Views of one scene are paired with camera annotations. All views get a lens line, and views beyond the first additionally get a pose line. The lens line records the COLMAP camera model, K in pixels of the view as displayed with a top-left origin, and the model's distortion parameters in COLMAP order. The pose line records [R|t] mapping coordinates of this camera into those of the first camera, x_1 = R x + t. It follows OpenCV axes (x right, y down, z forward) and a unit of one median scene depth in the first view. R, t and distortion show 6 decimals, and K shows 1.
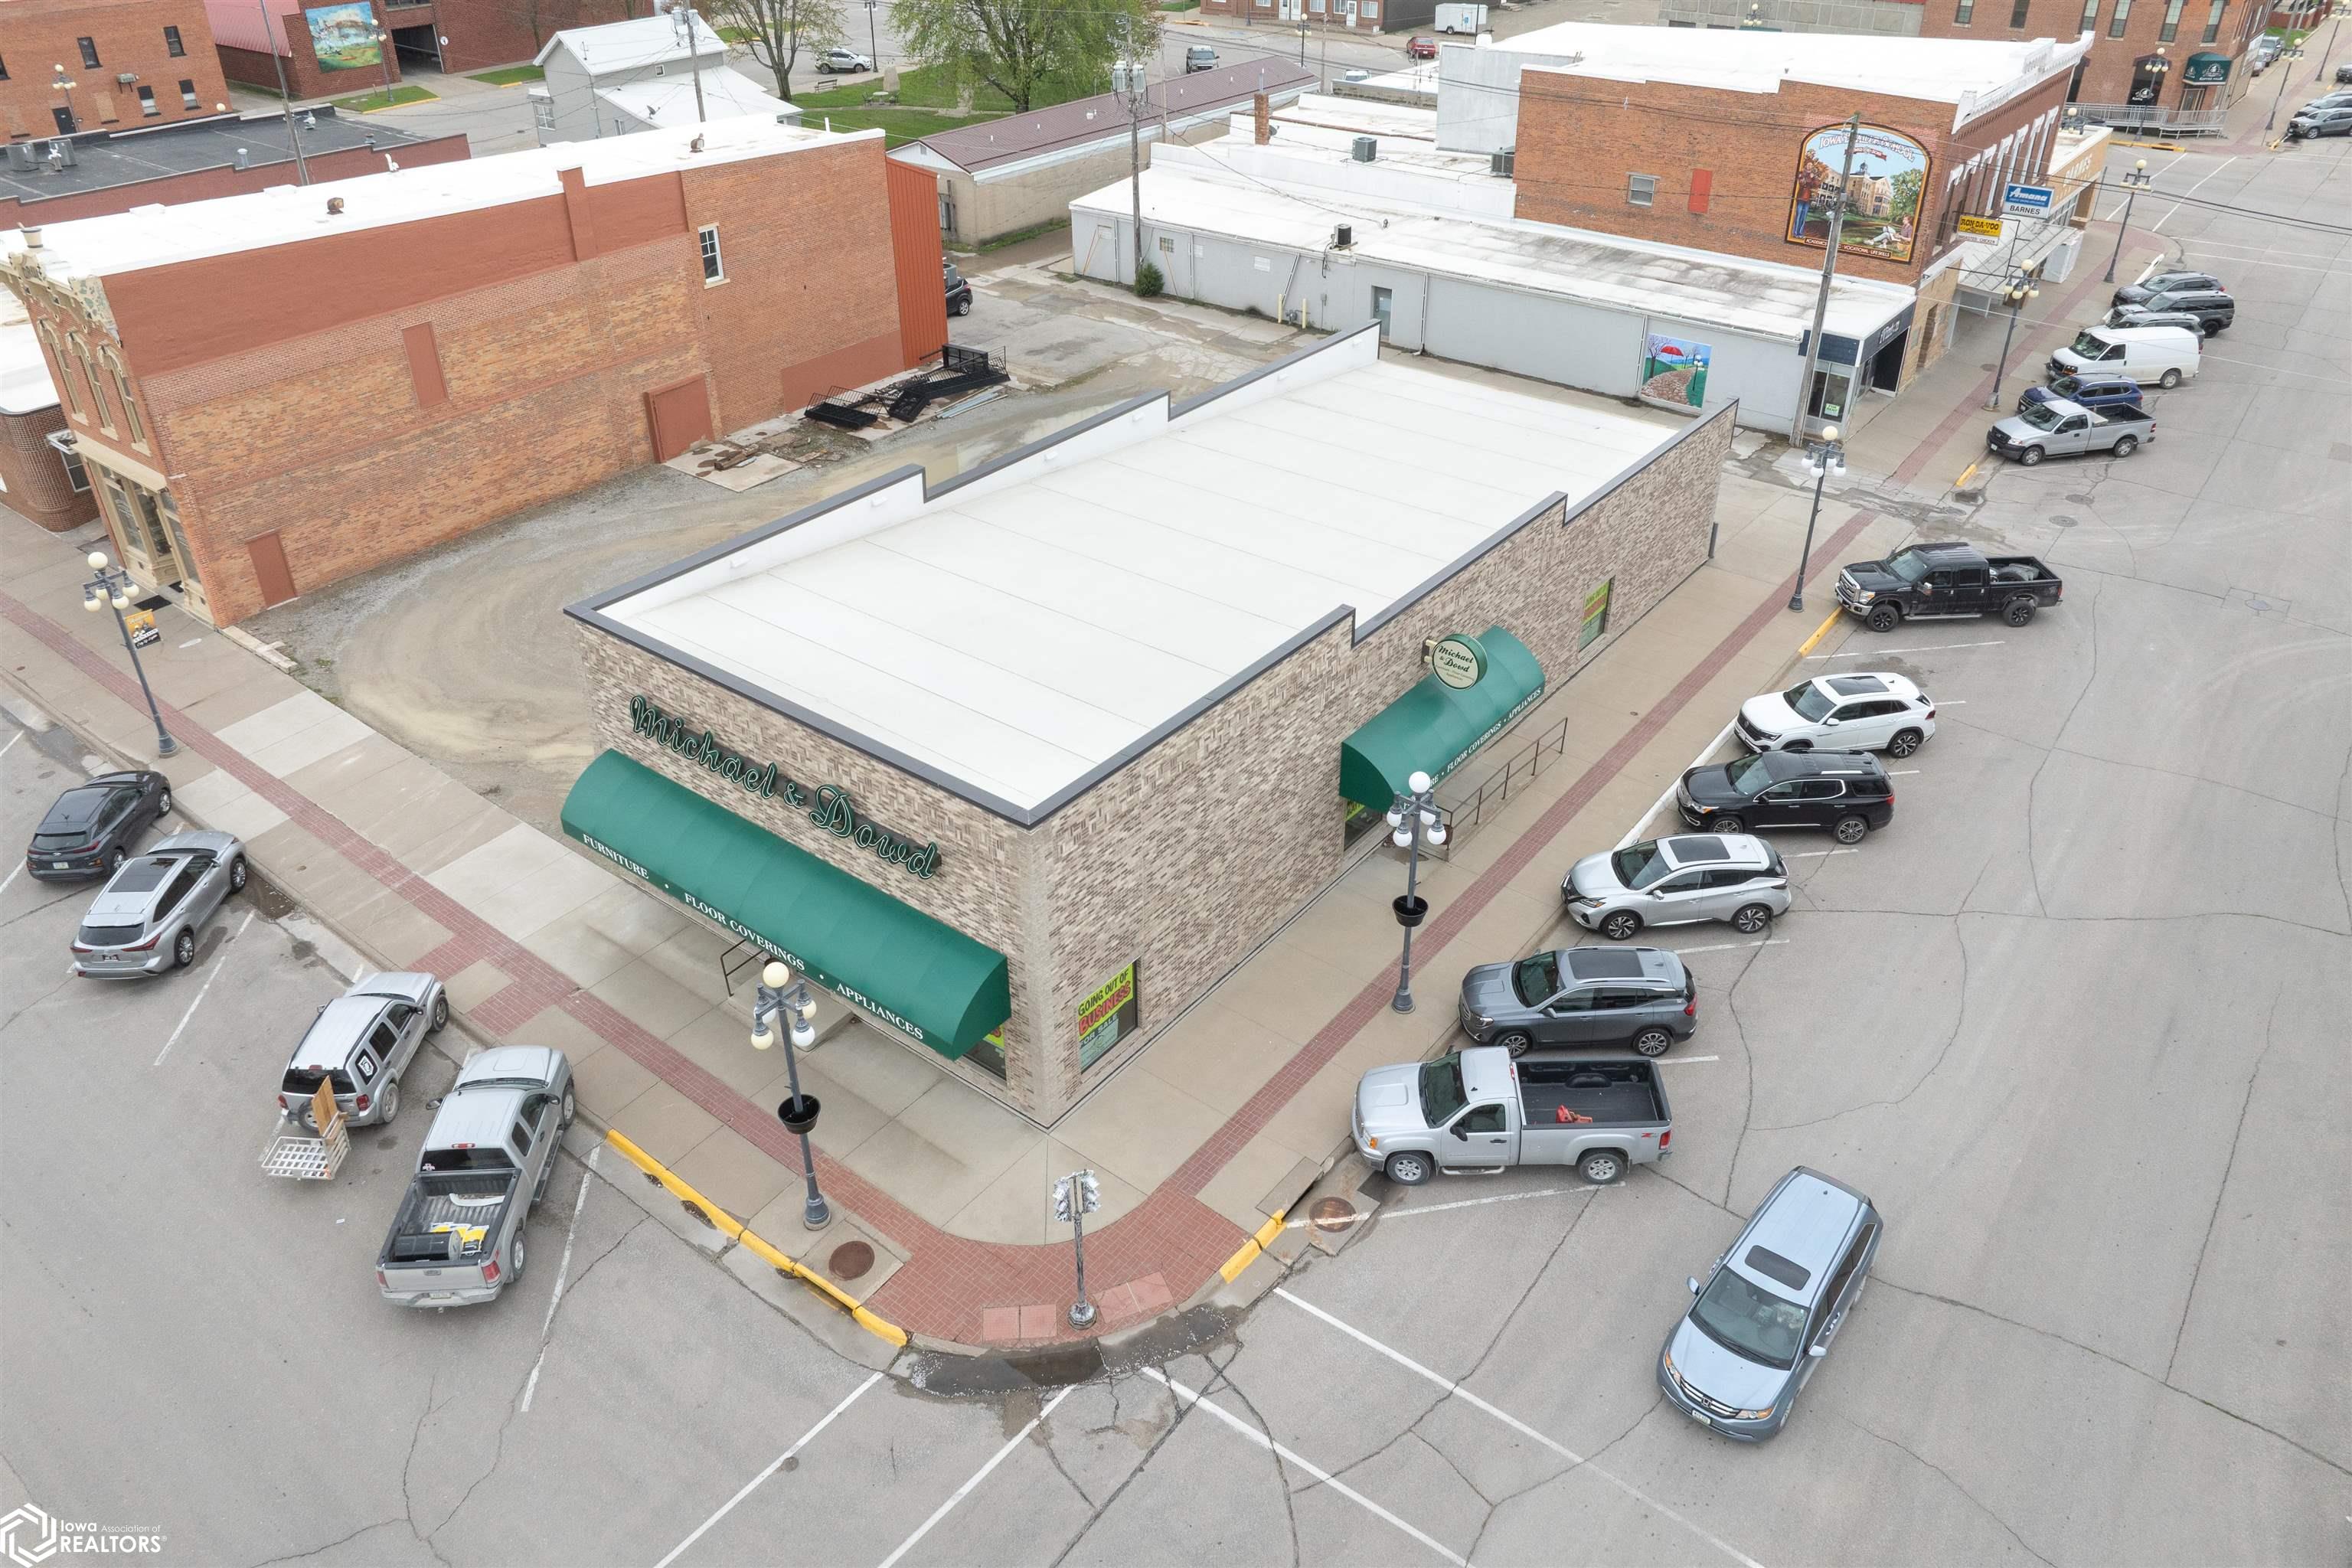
lens RADIAL K [[1667.3, 0, 1185.4], [0, 1667.3, 714.3], [0, 0, 1]] dist [-0.028266, -0.021566]
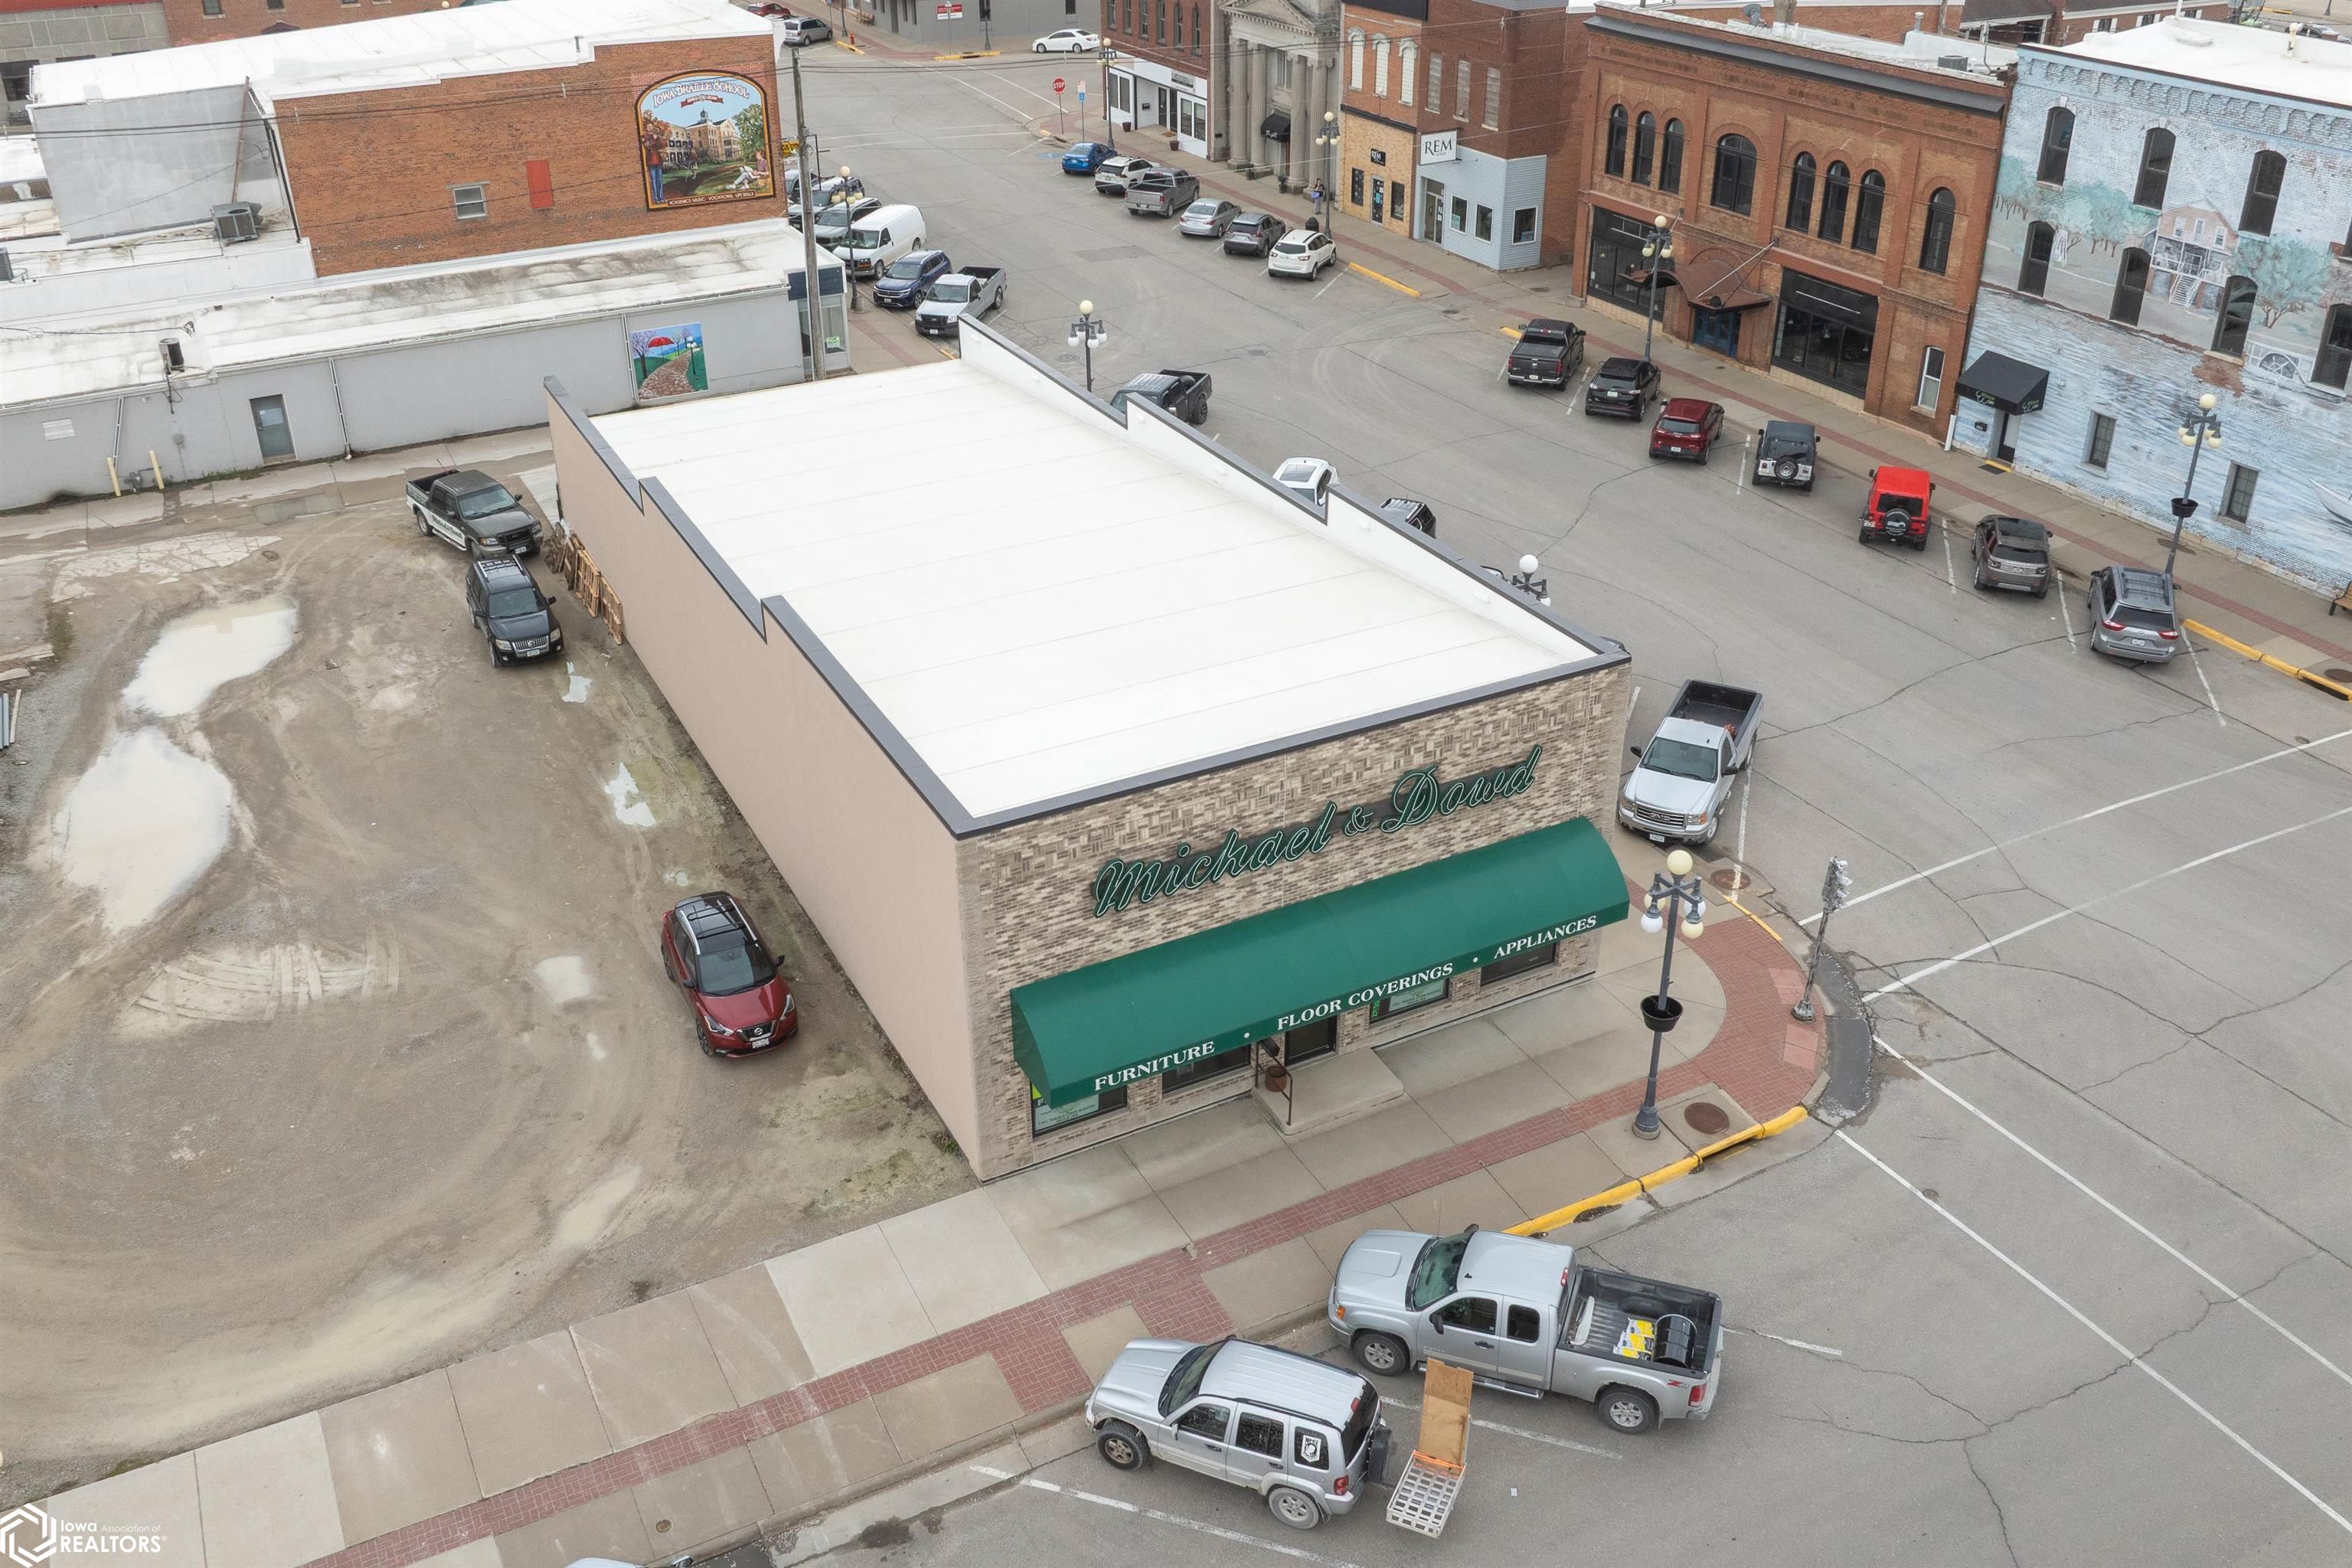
lens RADIAL K [[1970.7, 0, 1188.3], [0, 1970.7, 727.6], [0, 0, 1]] dist [-0.027427, -0.022538]
pose [[0.412469, -0.426044, 0.805205, -1.012517], [0.467003, 0.857807, 0.214652, -0.242902], [-0.782162, 0.287496, 0.552783, 0.424518]]
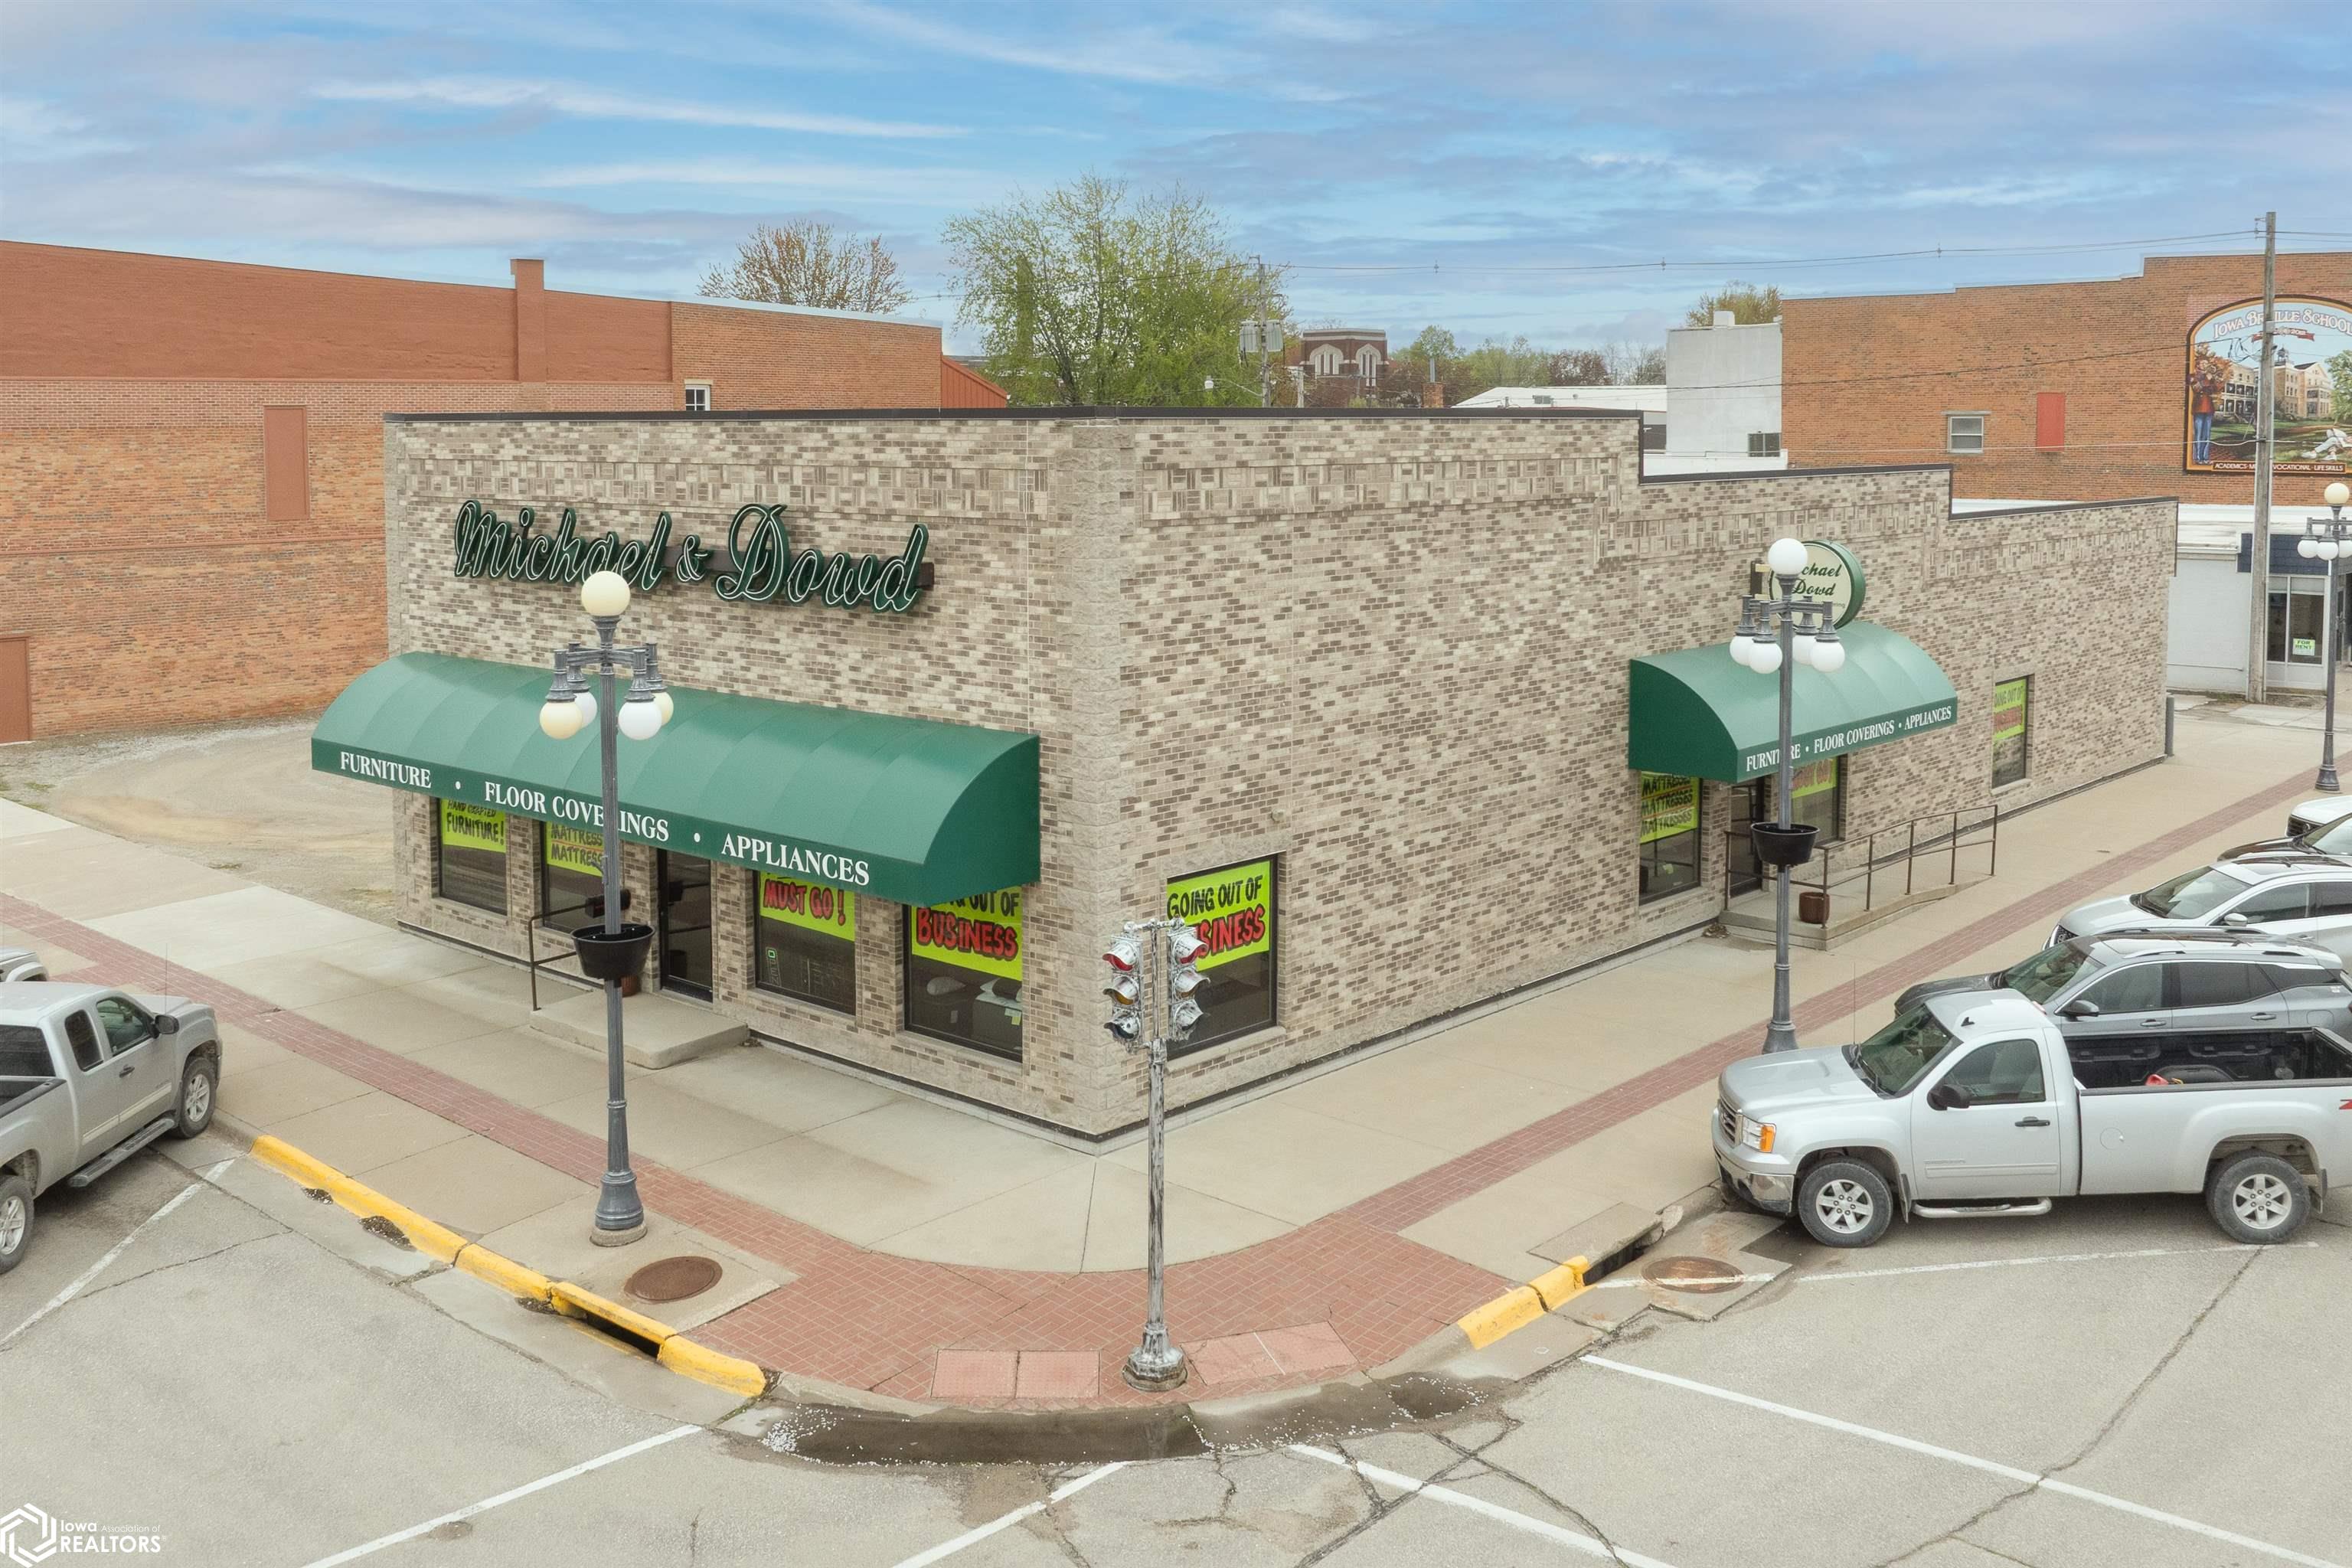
lens RADIAL K [[2173.4, 0, 1121.3], [0, 2173.4, 556.7], [0, 0, 1]] dist [-0.038286, 0.000000]
pose [[0.995962, 0.006642, -0.089528, -0.016401], [-0.046622, 0.890498, -0.452592, 0.349898], [0.076719, 0.454939, 0.887212, 0.306918]]
